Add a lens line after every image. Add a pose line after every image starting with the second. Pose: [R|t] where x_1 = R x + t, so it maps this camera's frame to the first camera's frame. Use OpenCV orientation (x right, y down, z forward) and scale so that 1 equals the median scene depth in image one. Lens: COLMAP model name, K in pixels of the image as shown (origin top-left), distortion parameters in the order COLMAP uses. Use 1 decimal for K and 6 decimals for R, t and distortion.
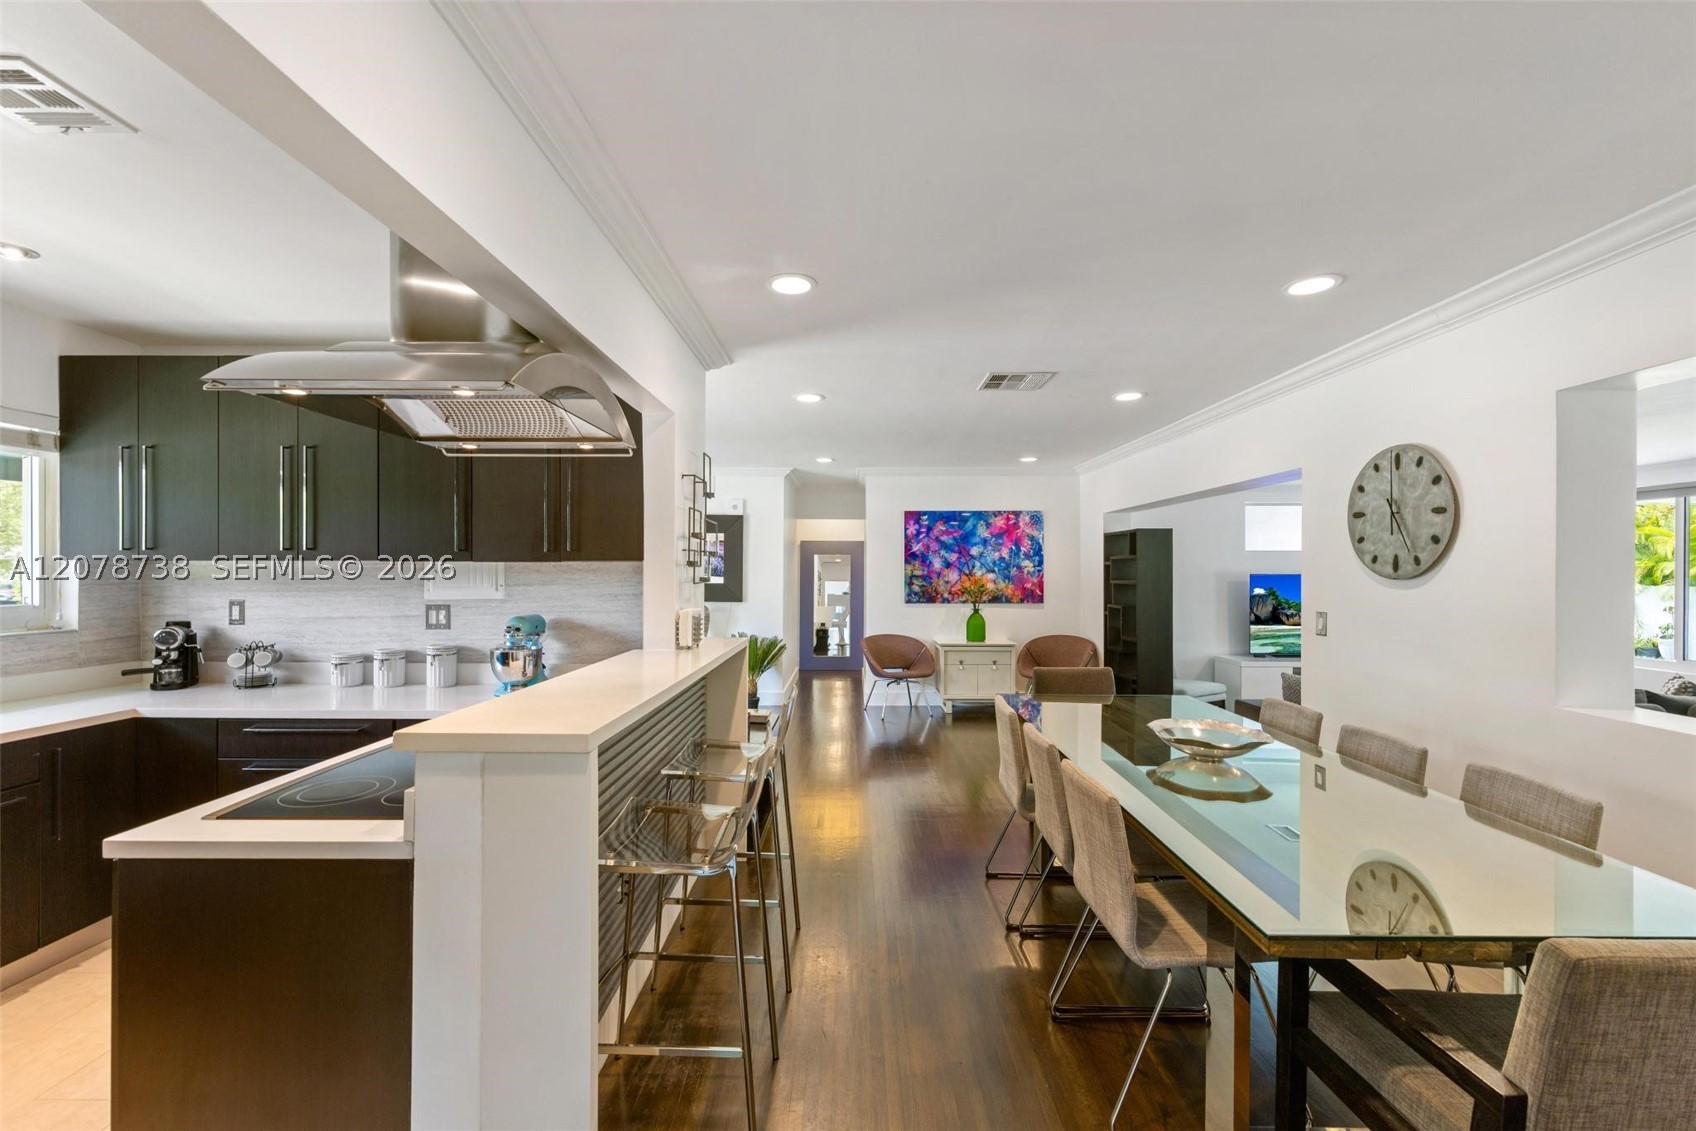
lens RADIAL K [[699.0, 0, 854.3], [0, 699.0, 570.5], [0, 0, 1]] dist [0.006174, 0.000618]
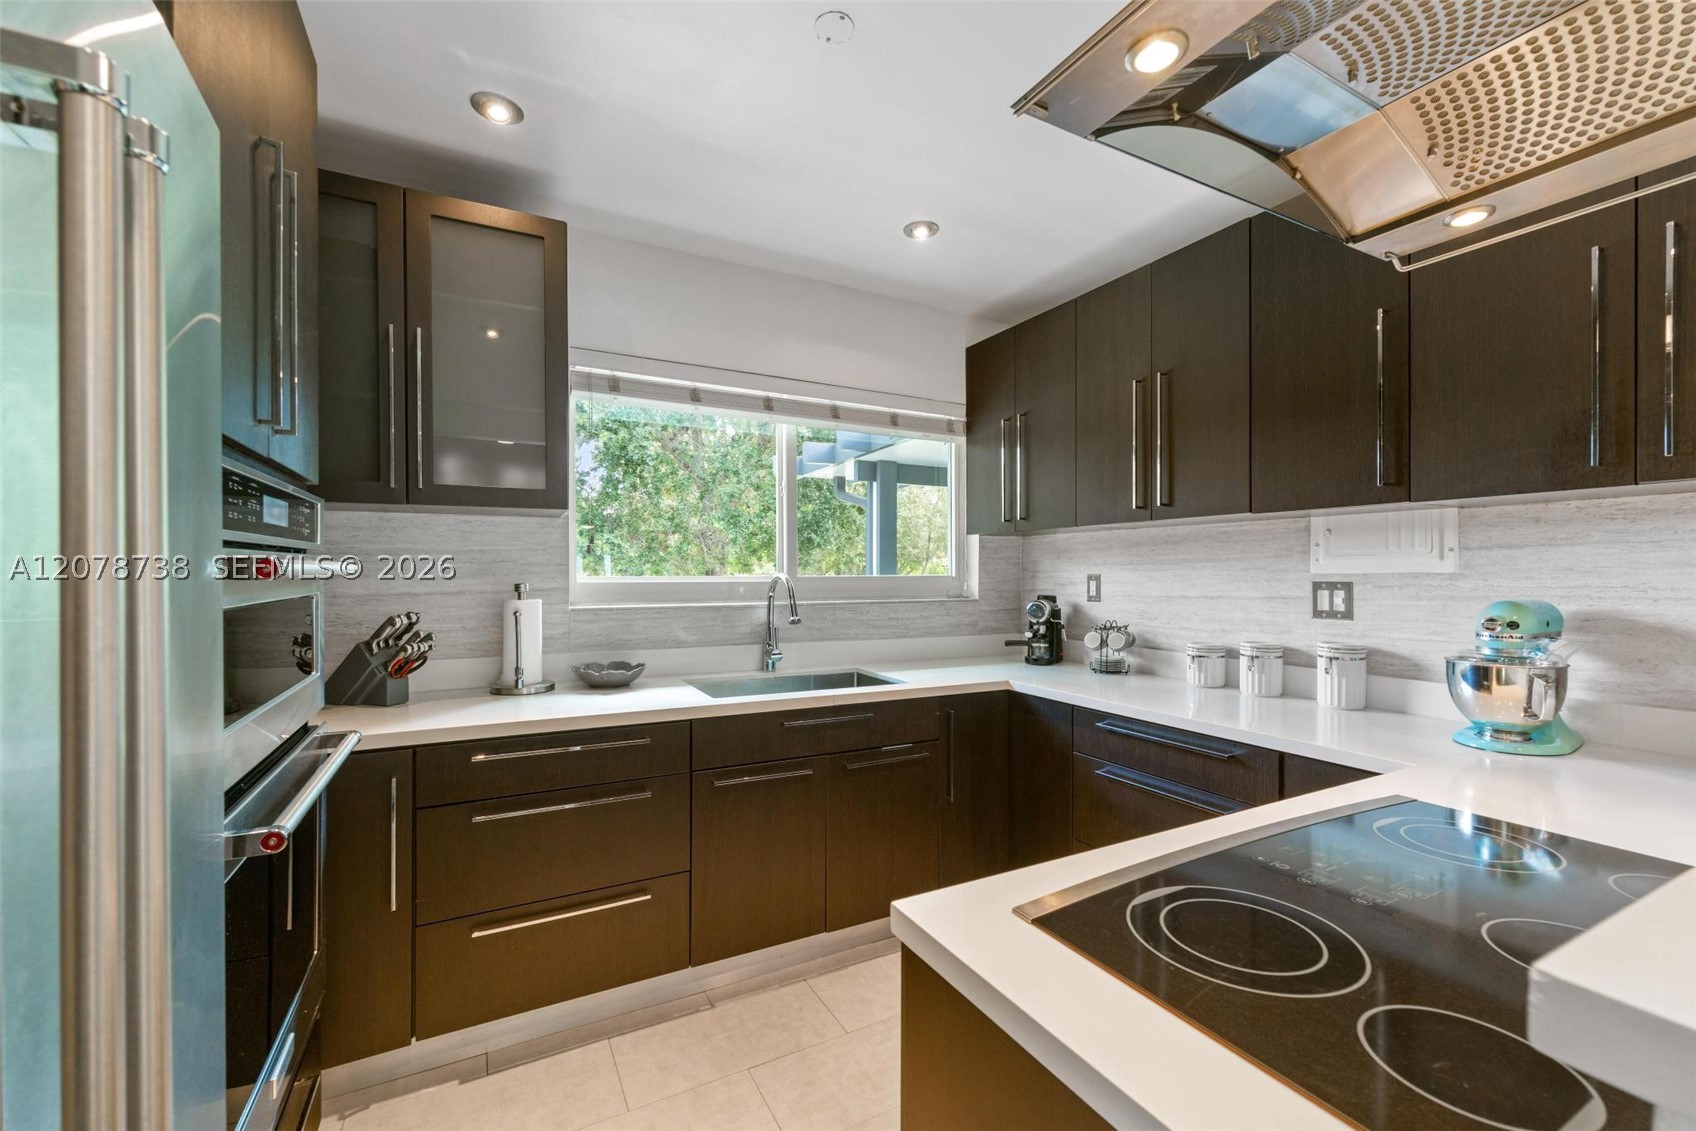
lens RADIAL K [[699.0, 0, 846.3], [0, 699.0, 573.8], [0, 0, 1]] dist [0.006174, 0.000618]
pose [[0.476525, -0.001379, -0.879160, -0.233308], [0.001850, 0.999998, -0.000566, 0.041142], [0.879159, -0.001357, 0.476526, 0.284954]]
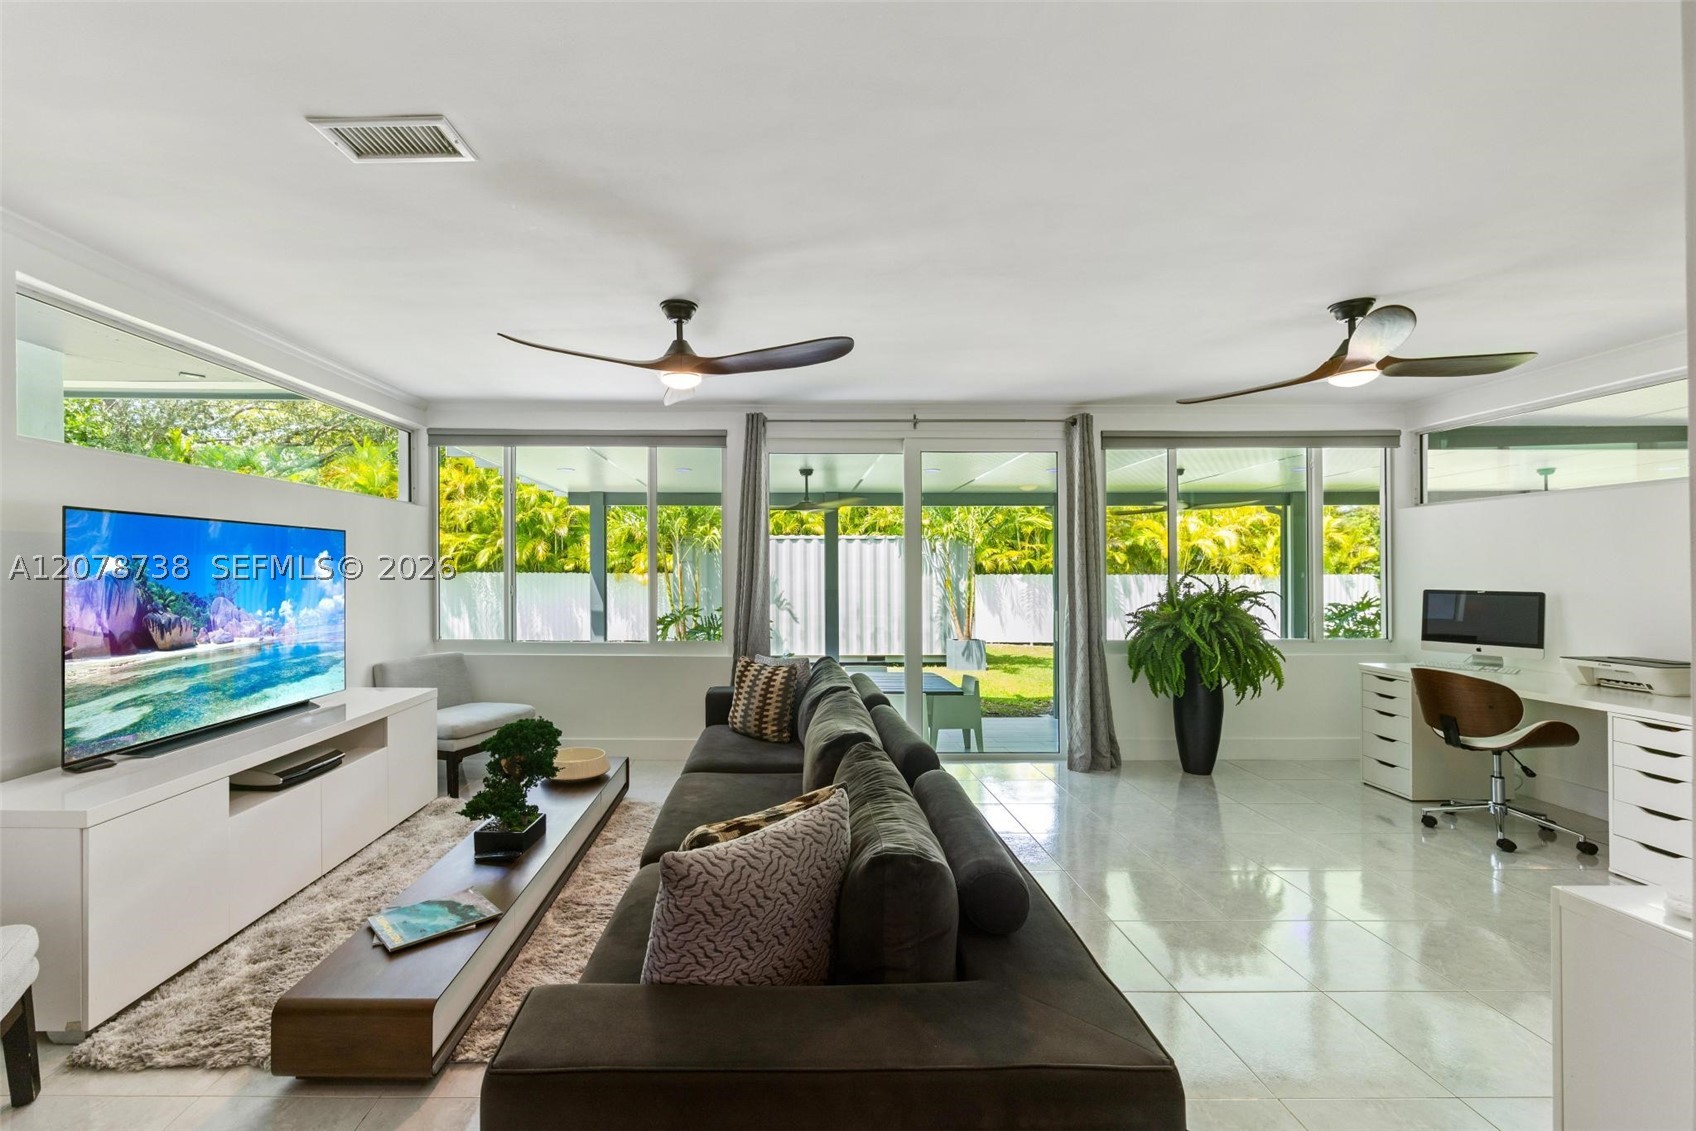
lens RADIAL K [[708.4, 0, 775.1], [0, 708.4, 563.8], [0, 0, 1]] dist [-0.009563, 0.001649]
pose [[0.007988, 0.001392, 0.999967, 0.539799], [0.000621, 0.999999, -0.001397, 0.064466], [-0.999968, 0.000632, 0.007988, 1.441489]]
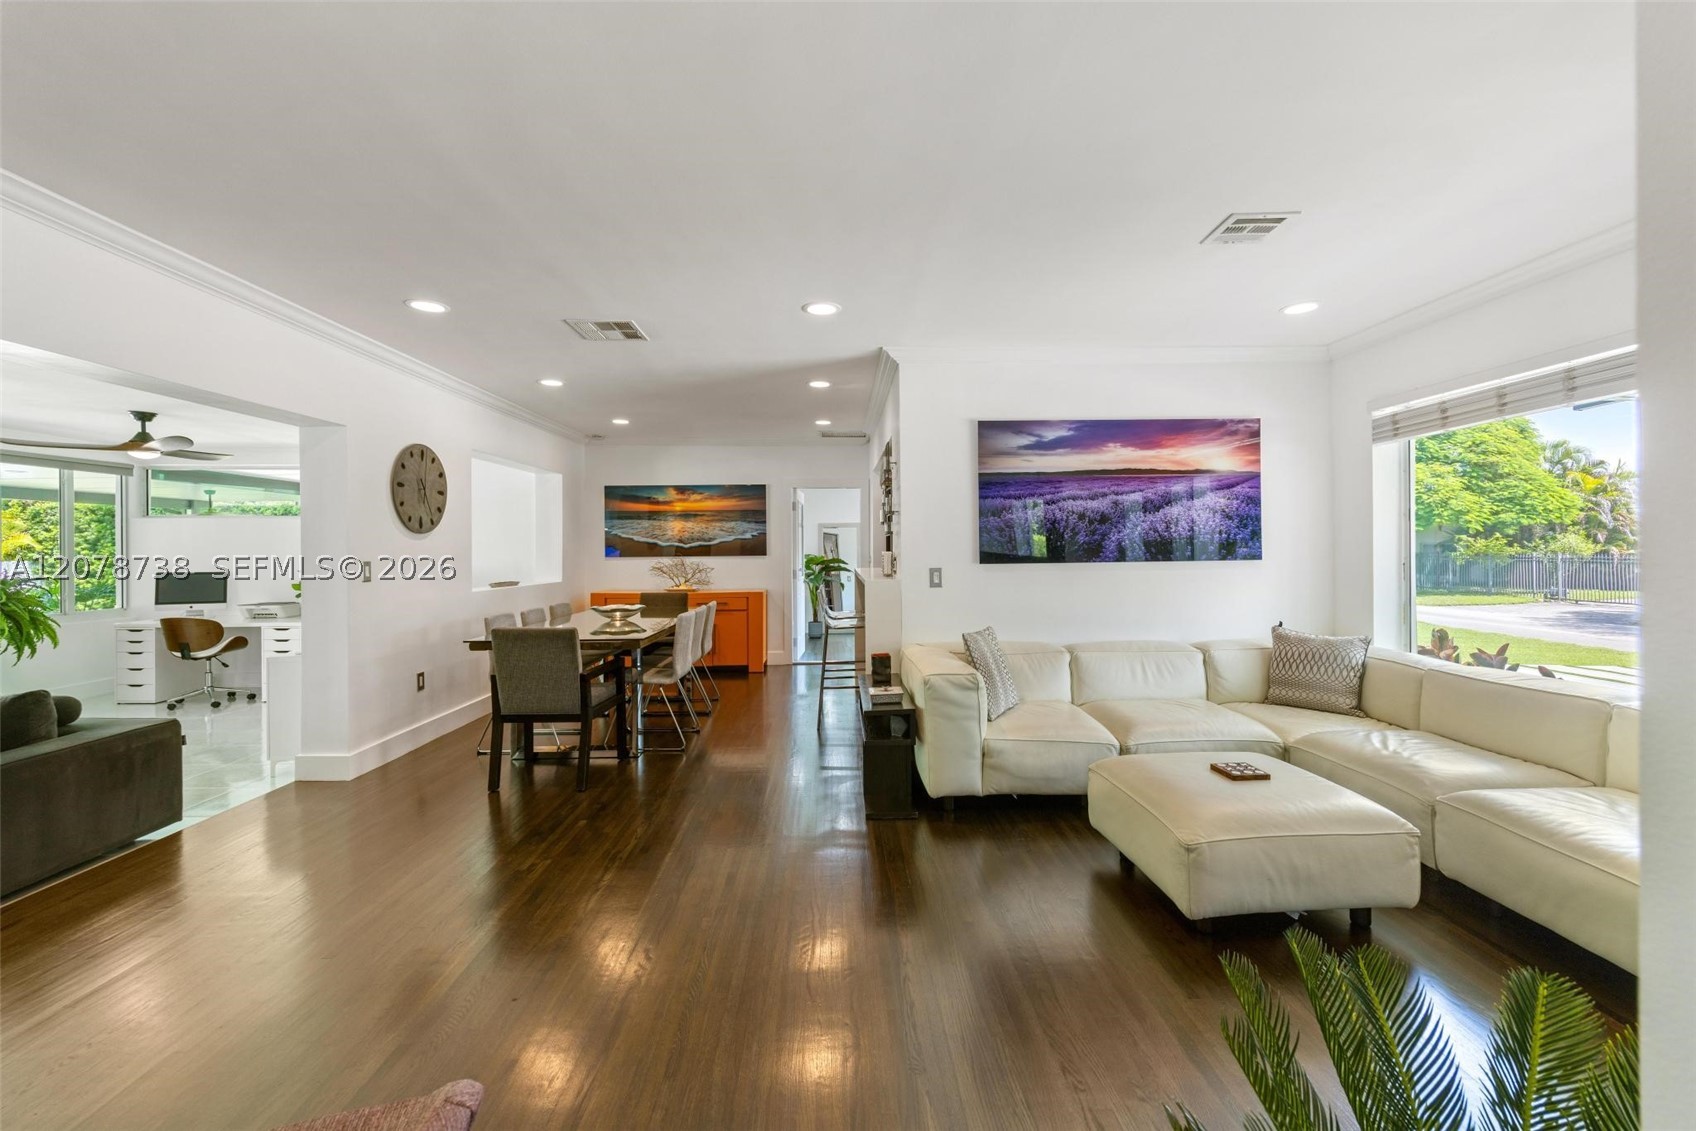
lens RADIAL K [[699.0, 0, 848.5], [0, 699.0, 546.1], [0, 0, 1]] dist [0.006174, 0.000618]
pose [[-0.999721, 0.000415, -0.023603, -0.098029], [0.000487, 0.999995, -0.003048, 0.041454], [0.023602, -0.003058, -0.999717, 2.321373]]
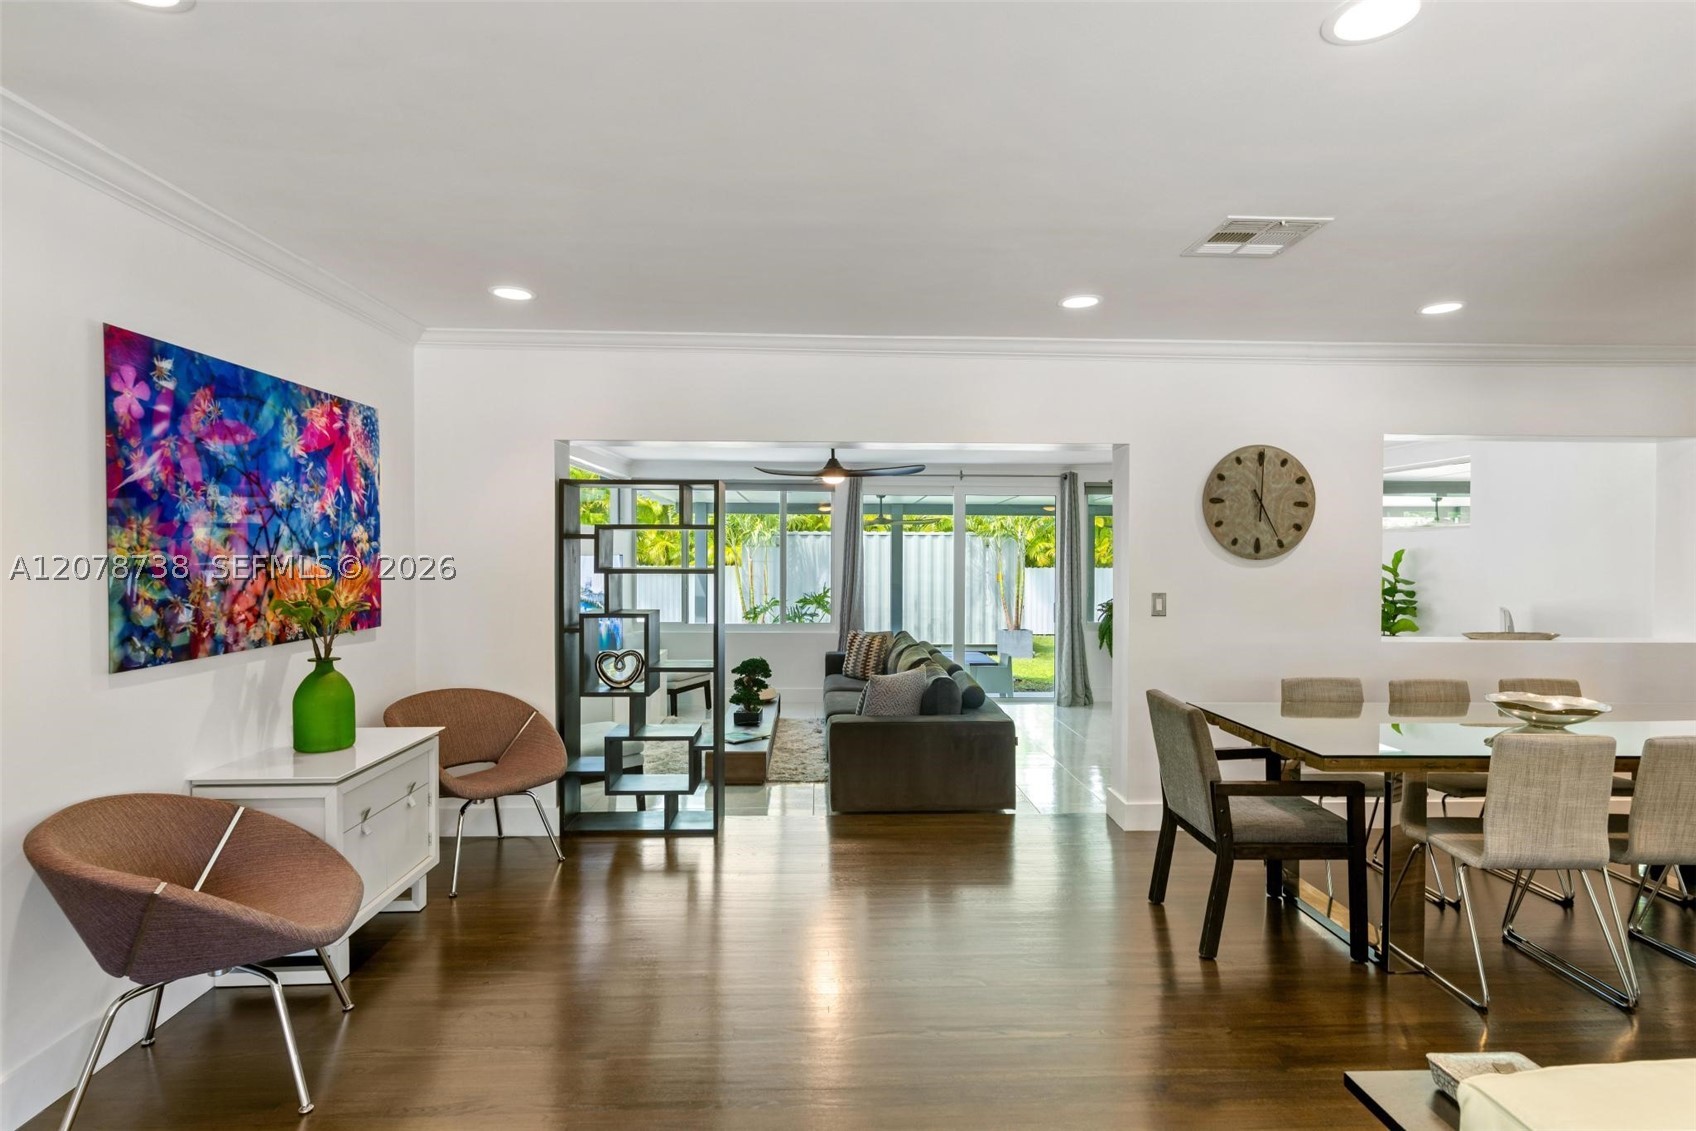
lens RADIAL K [[852.0, 0, 856.1], [0, 852.0, 569.7], [0, 0, 1]] dist [0.000027, 0.000793]
pose [[-0.045061, -0.024739, 0.998678, -0.573550], [-0.002948, 0.999692, 0.024631, -0.002849], [-0.998980, -0.001834, -0.045120, 1.599101]]
